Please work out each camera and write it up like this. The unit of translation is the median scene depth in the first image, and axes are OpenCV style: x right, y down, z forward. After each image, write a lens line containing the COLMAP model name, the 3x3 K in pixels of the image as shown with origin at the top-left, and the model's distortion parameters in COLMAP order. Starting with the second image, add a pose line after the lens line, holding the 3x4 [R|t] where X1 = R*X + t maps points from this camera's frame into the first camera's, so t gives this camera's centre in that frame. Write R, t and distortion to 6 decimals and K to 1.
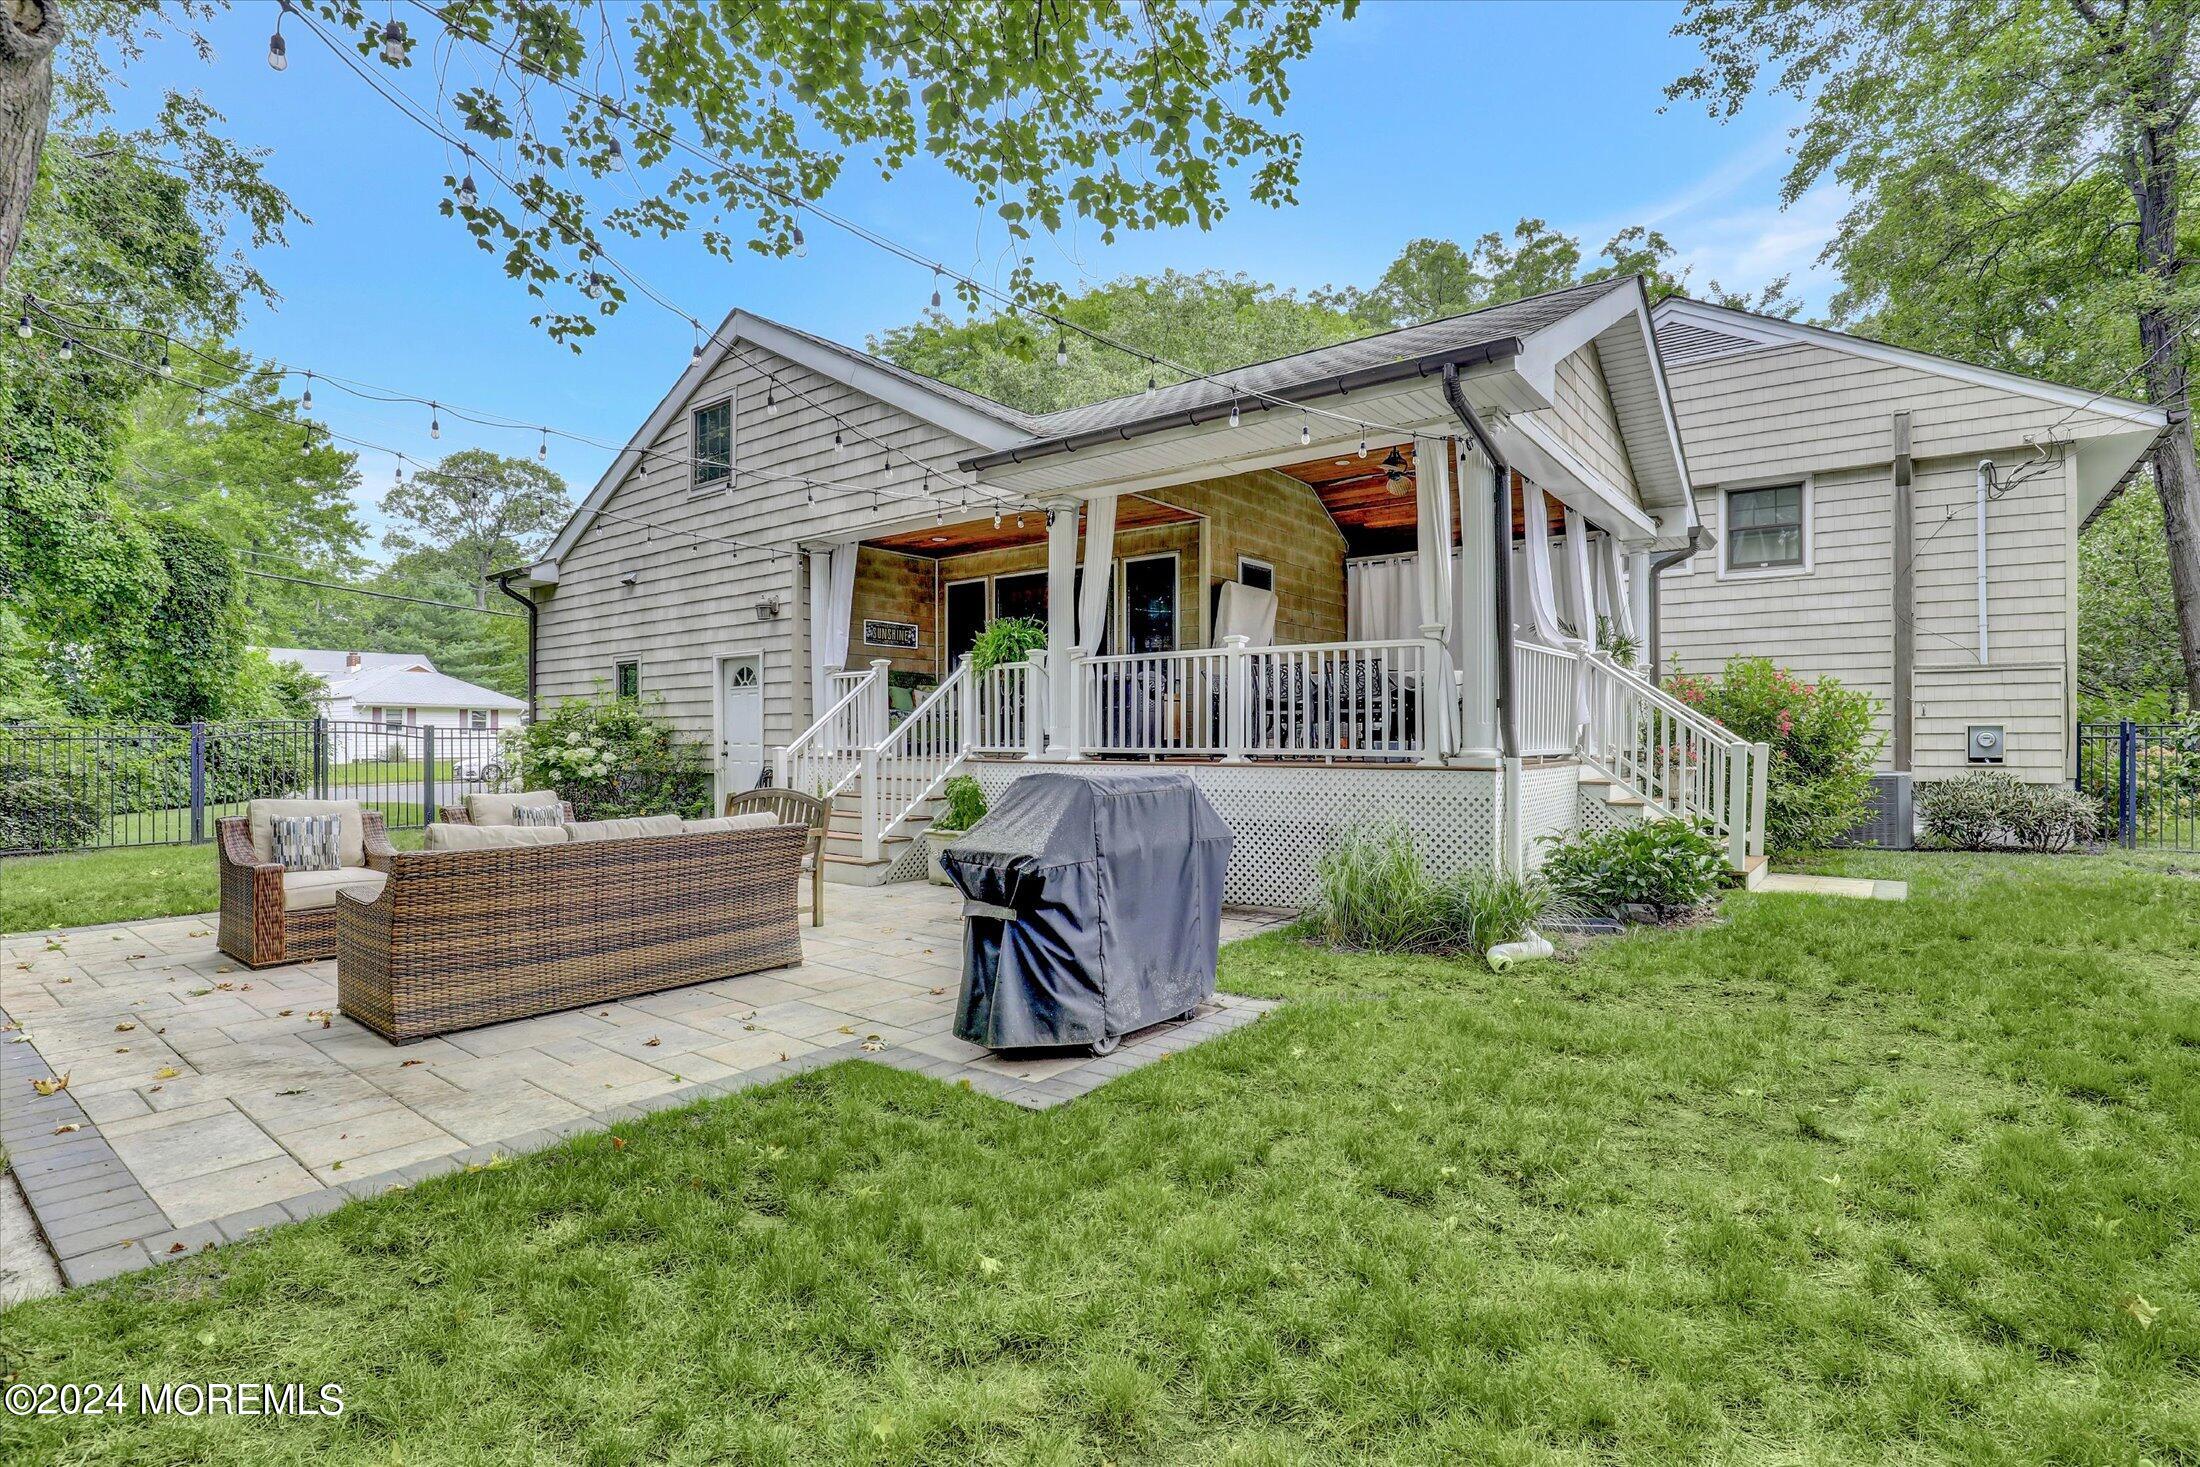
lens RADIAL K [[1012.1, 0, 1104.0], [0, 1012.1, 733.8], [0, 0, 1]] dist [-0.028233, 0.000803]
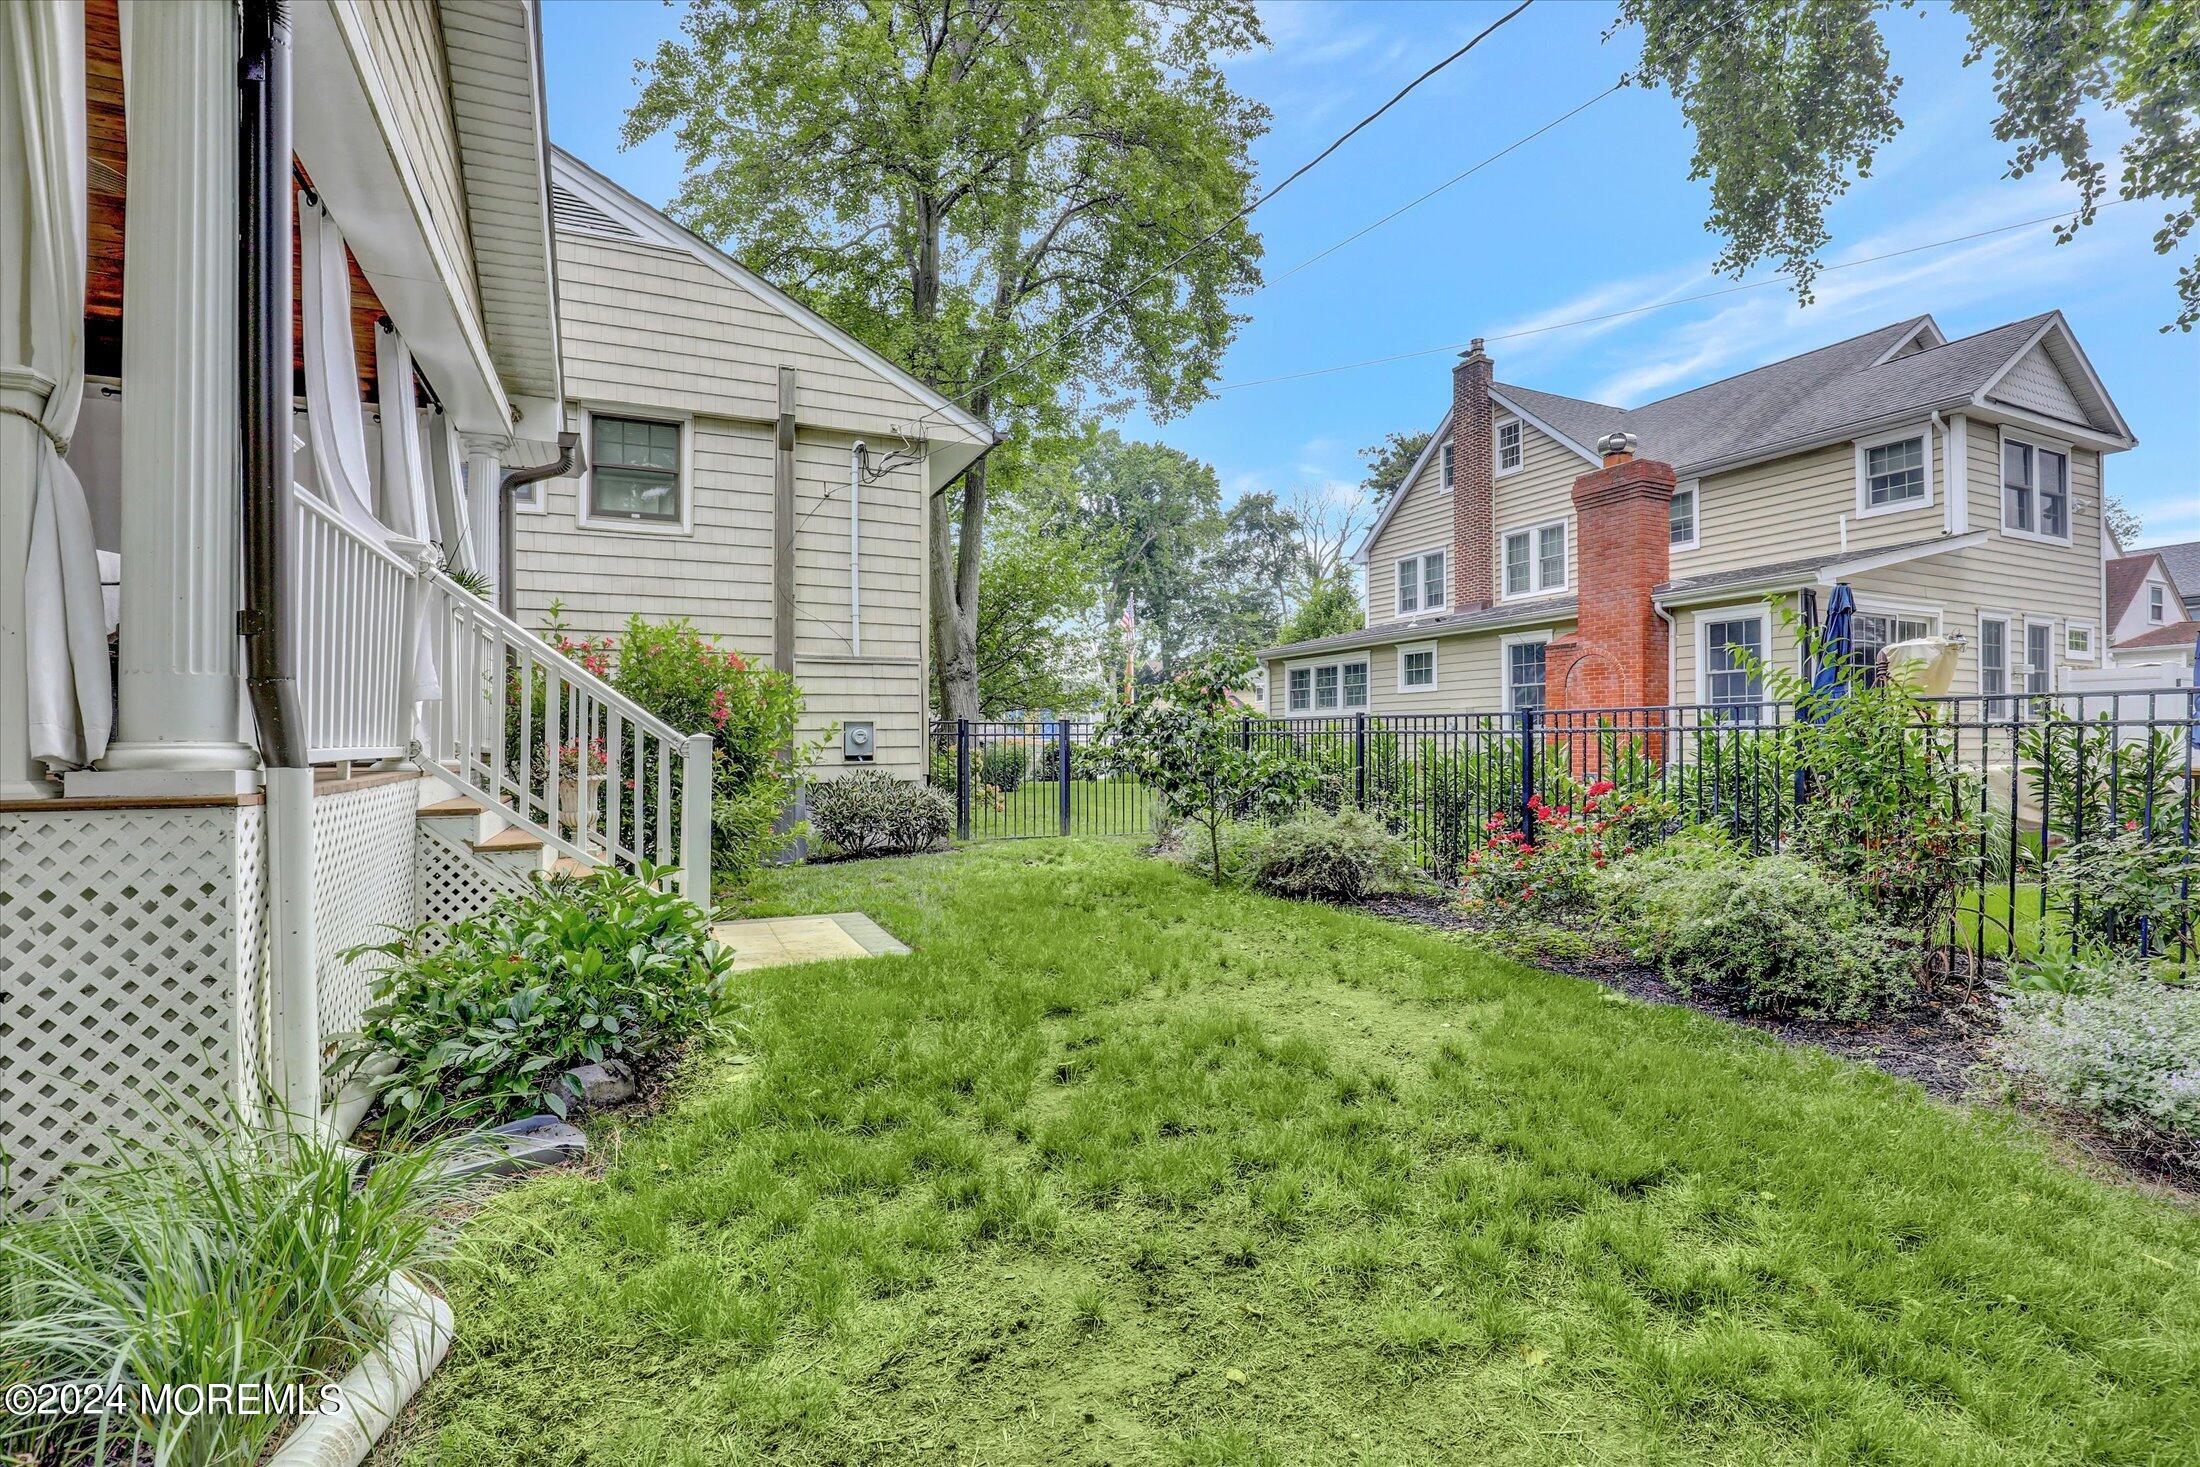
lens RADIAL K [[1012.1, 0, 1104.0], [0, 1012.1, 733.8], [0, 0, 1]] dist [-0.028233, 0.000803]
pose [[0.448557, 0.003501, 0.893747, 0.134061], [0.001991, 0.999986, -0.004917, 0.008678], [-0.893752, 0.003985, 0.448544, 0.357273]]
